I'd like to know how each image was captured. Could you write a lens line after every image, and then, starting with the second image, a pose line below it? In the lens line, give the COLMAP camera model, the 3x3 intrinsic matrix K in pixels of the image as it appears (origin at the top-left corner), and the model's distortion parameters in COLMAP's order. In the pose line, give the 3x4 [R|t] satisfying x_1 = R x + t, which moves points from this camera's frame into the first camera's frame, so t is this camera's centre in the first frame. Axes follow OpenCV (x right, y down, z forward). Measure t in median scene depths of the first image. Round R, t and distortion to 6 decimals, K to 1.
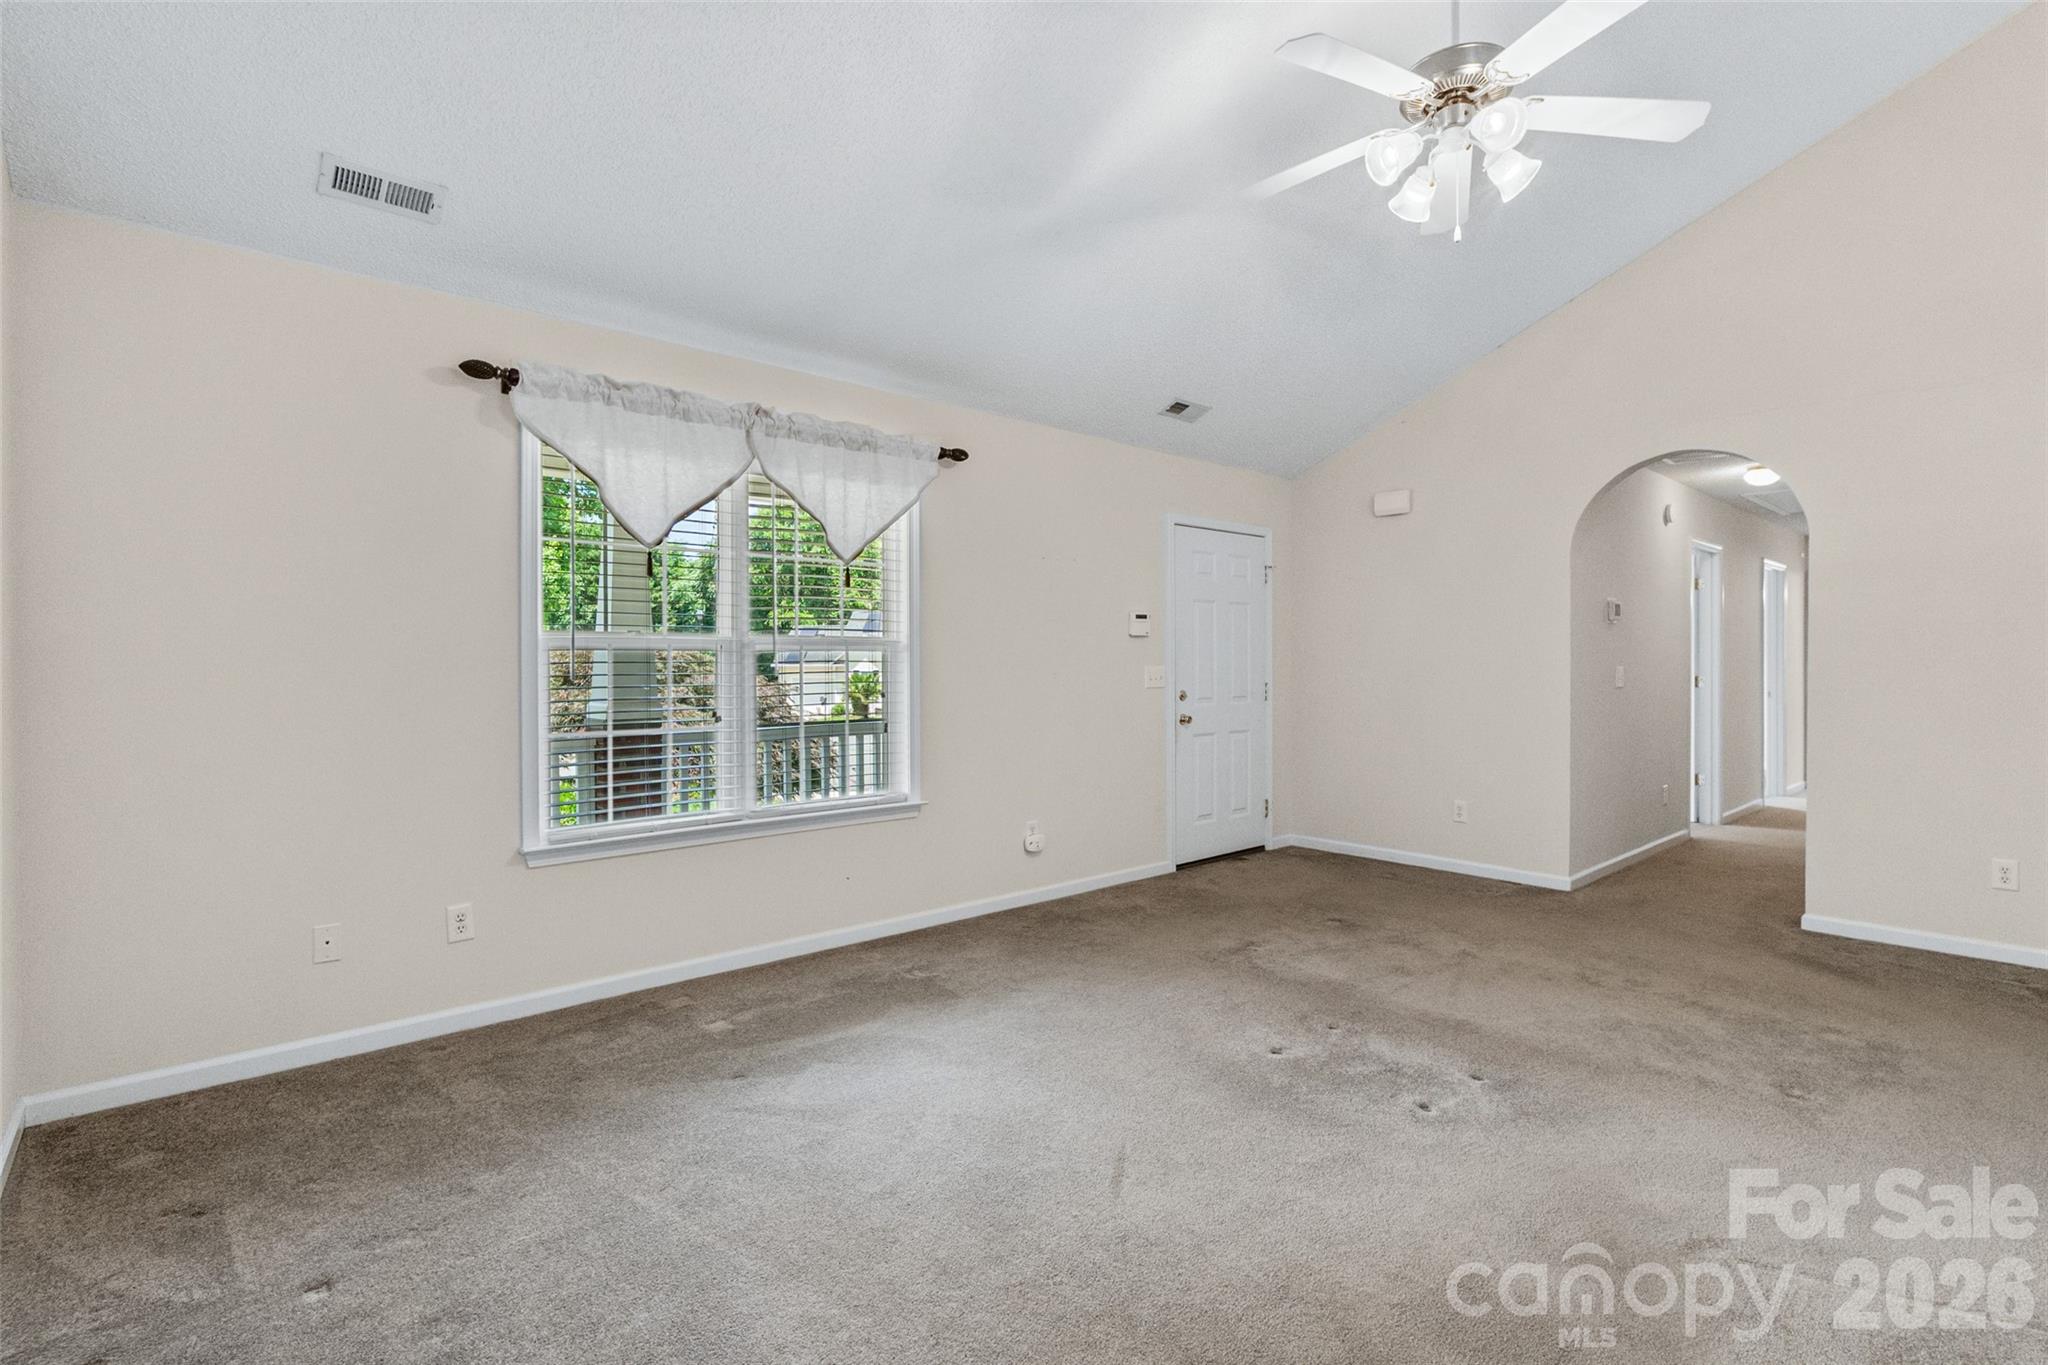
lens RADIAL K [[964.2, 0, 1025.2], [0, 964.2, 673.3], [0, 0, 1]] dist [0.000592, 0.000259]
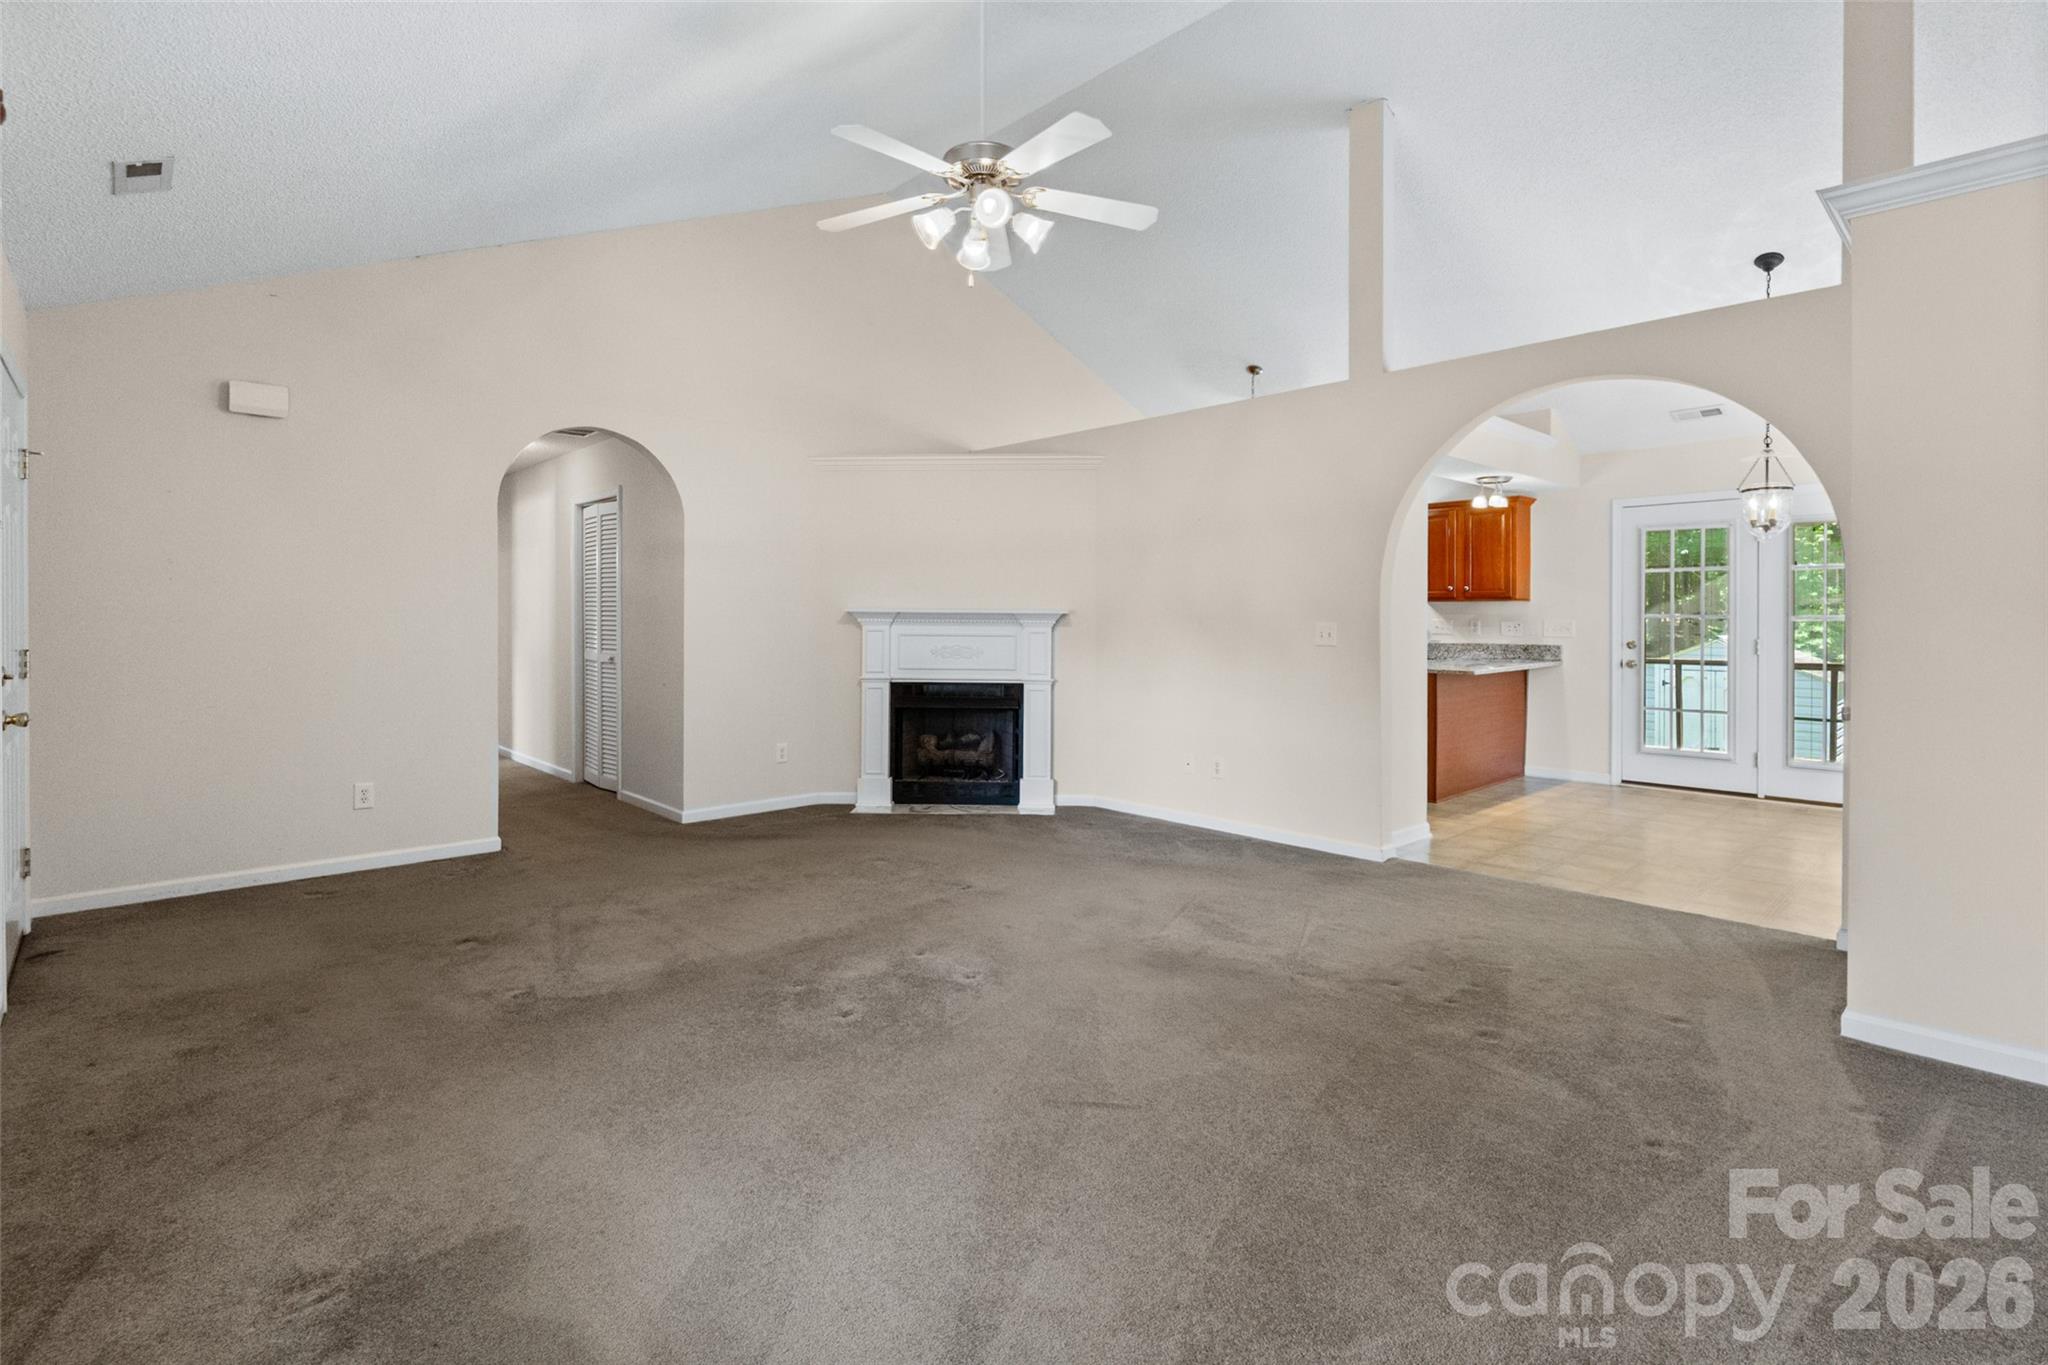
lens RADIAL K [[991.6, 0, 1019.3], [0, 991.6, 620.7], [0, 0, 1]] dist [-0.001683, -0.000013]
pose [[-0.012569, -0.009762, 0.999873, -0.560285], [0.017174, 0.999803, 0.009977, -0.008025], [-0.999774, 0.017297, -0.012399, 0.631420]]
